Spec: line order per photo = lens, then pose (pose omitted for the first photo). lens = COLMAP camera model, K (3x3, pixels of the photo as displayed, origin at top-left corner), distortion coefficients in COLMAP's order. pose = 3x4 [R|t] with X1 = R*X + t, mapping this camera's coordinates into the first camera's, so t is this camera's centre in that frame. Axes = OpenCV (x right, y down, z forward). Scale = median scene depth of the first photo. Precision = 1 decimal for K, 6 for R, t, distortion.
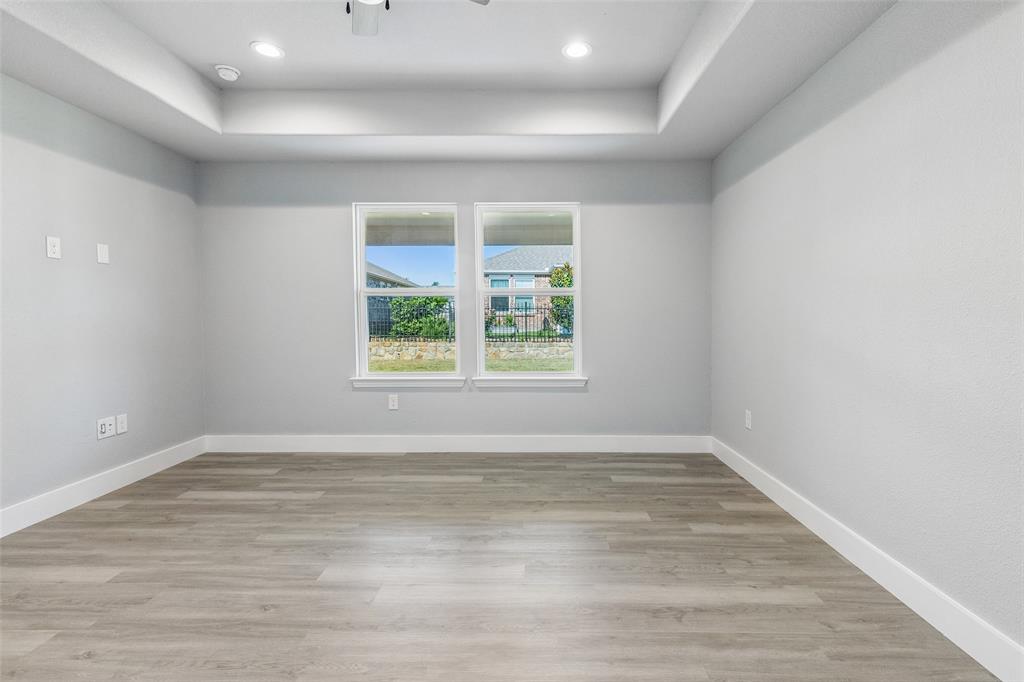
lens RADIAL K [[472.3, 0, 512.0], [0, 472.3, 341.0], [0, 0, 1]] dist [0.002397, 0.000011]
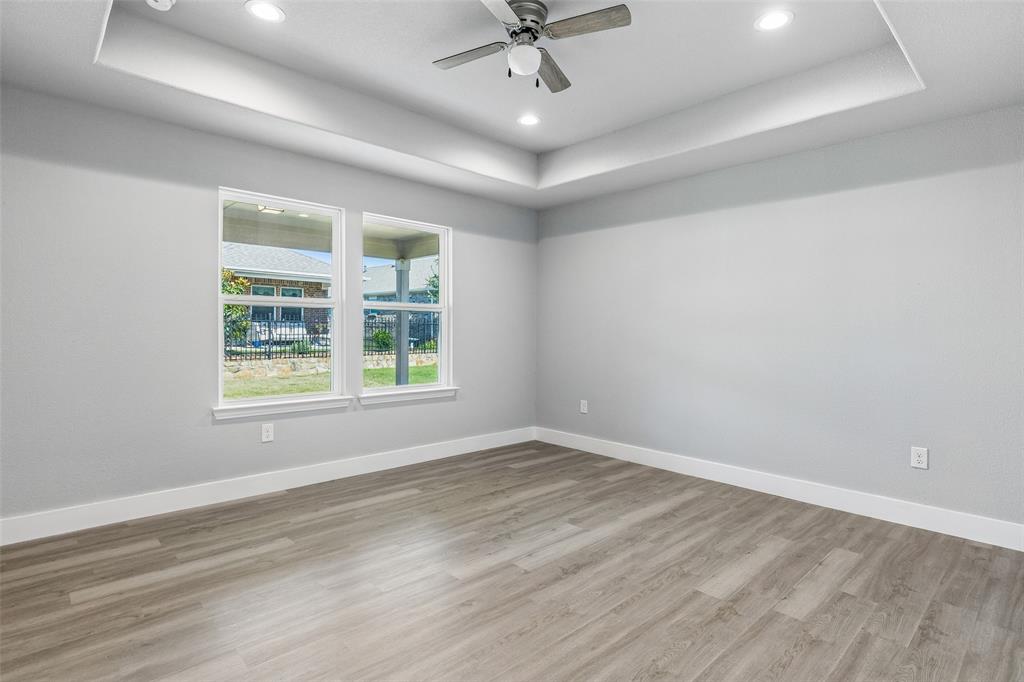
lens RADIAL K [[523.9, 0, 512.0], [0, 523.9, 341.0], [0, 0, 1]] dist [-0.004606, 0.000273]
pose [[0.717123, -0.006178, 0.696919, -0.706213], [0.032355, 0.999178, -0.024436, 0.005886], [-0.696195, 0.040072, 0.716734, 0.040524]]
